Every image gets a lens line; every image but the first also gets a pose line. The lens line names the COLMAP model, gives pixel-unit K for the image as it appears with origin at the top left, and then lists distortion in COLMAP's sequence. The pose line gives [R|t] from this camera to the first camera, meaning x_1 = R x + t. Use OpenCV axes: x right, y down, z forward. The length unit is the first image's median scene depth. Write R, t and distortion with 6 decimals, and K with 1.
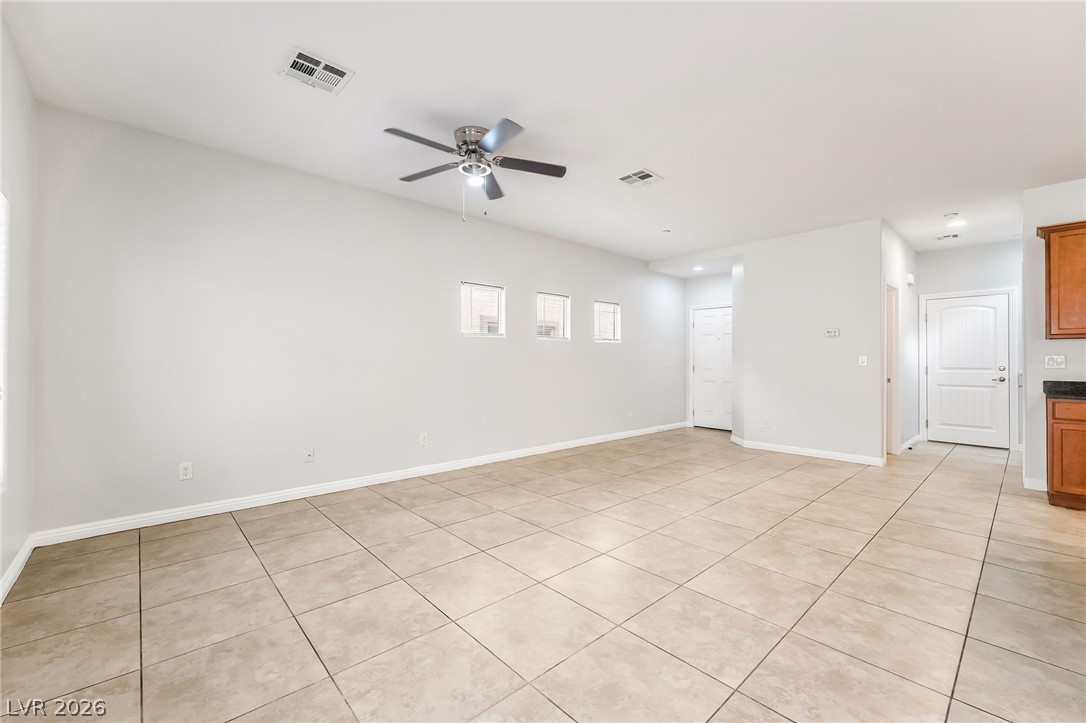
lens RADIAL K [[443.5, 0, 539.6], [0, 443.5, 363.5], [0, 0, 1]] dist [0.000928, 0.000013]
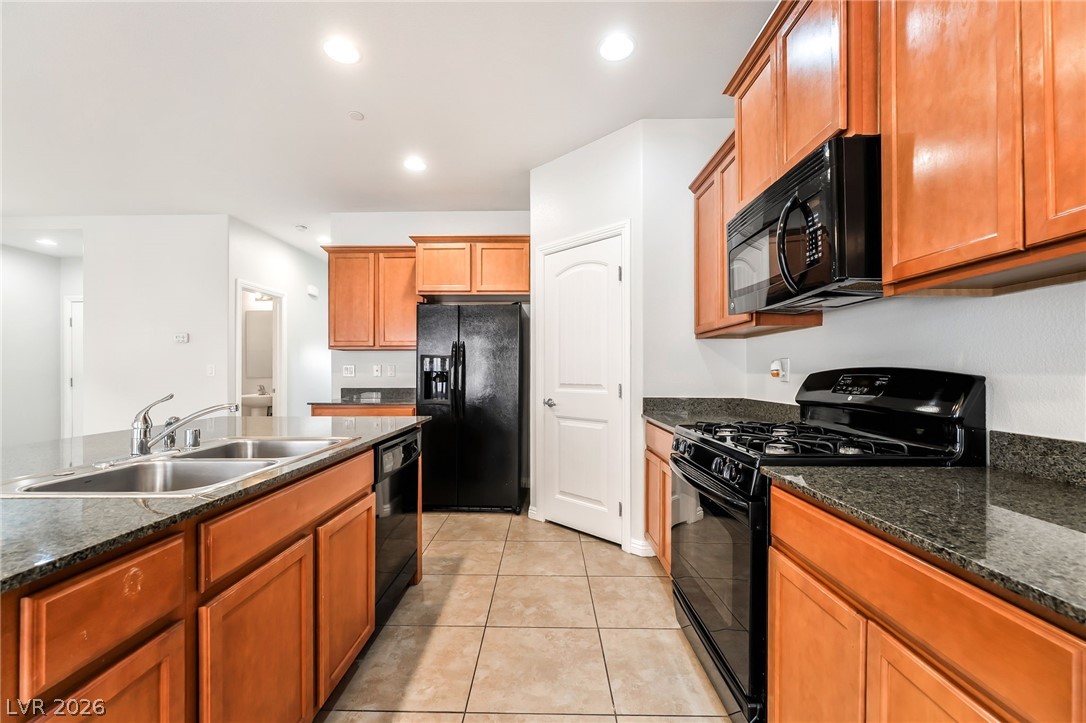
lens RADIAL K [[443.5, 0, 538.4], [0, 443.5, 372.5], [0, 0, 1]] dist [0.000928, 0.000013]
pose [[0.683057, -0.005347, 0.730346, 0.785288], [0.007214, 0.999974, 0.000575, 0.002440], [-0.730330, 0.004876, 0.683078, -0.131092]]
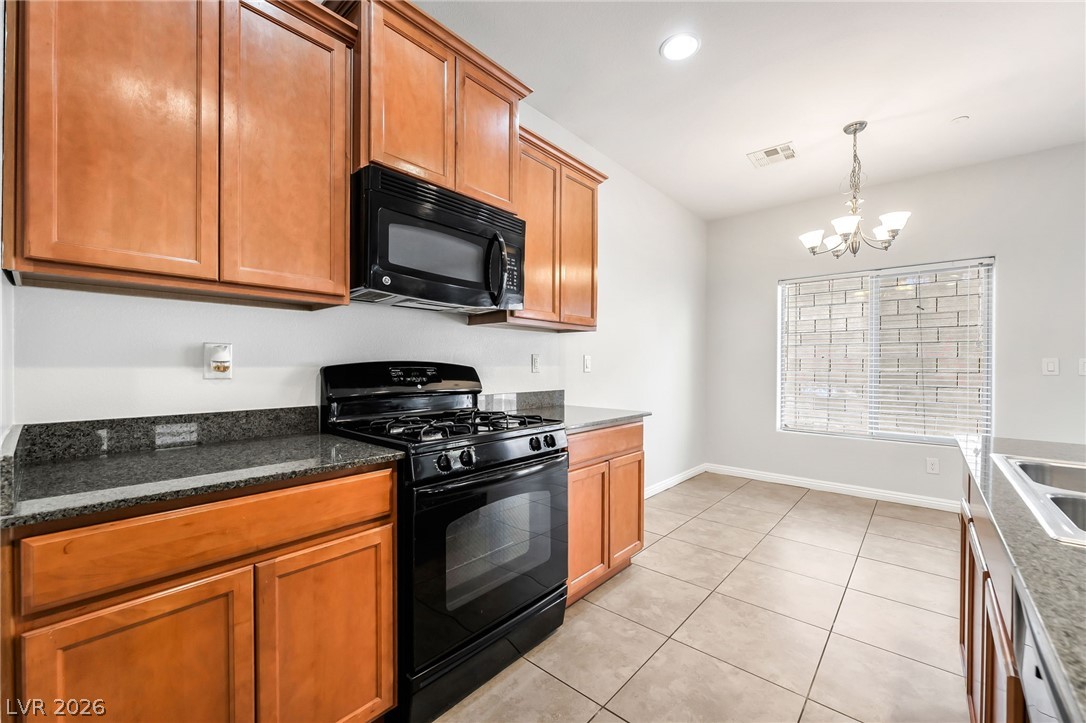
lens RADIAL K [[443.5, 0, 544.0], [0, 443.5, 364.2], [0, 0, 1]] dist [0.000928, 0.000013]
pose [[-0.994325, -0.006690, -0.106172, 1.293644], [-0.007151, 0.999967, 0.003961, 0.000467], [0.106142, 0.004697, -0.994340, 0.572880]]
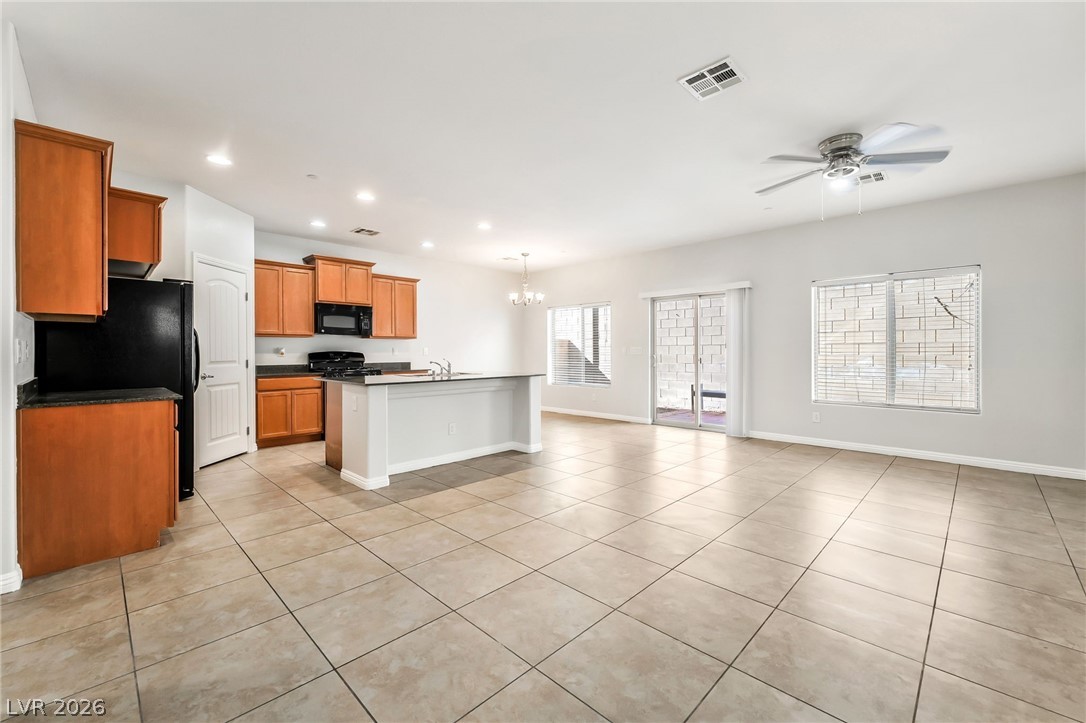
lens RADIAL K [[443.5, 0, 539.3], [0, 443.5, 352.1], [0, 0, 1]] dist [0.000928, 0.000013]
pose [[-0.998893, 0.002132, -0.046984, 0.604298], [0.001828, 0.999977, 0.006517, -0.008623], [0.046997, 0.006424, -0.998874, 1.957291]]
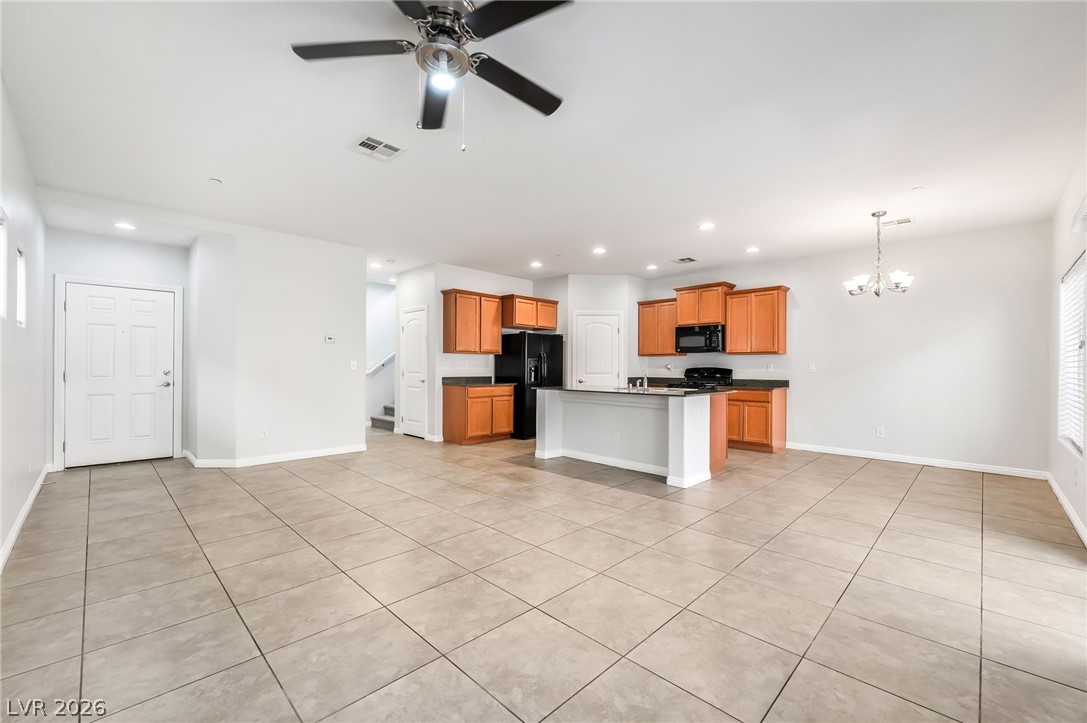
lens RADIAL K [[443.9, 0, 555.0], [0, 443.9, 363.6], [0, 0, 1]] dist [0.000928, 0.000013]
pose [[-0.061247, 0.005525, 0.998107, -0.765488], [-0.000608, 0.999984, -0.005572, -0.006856], [-0.998122, -0.000948, -0.061243, 0.838554]]
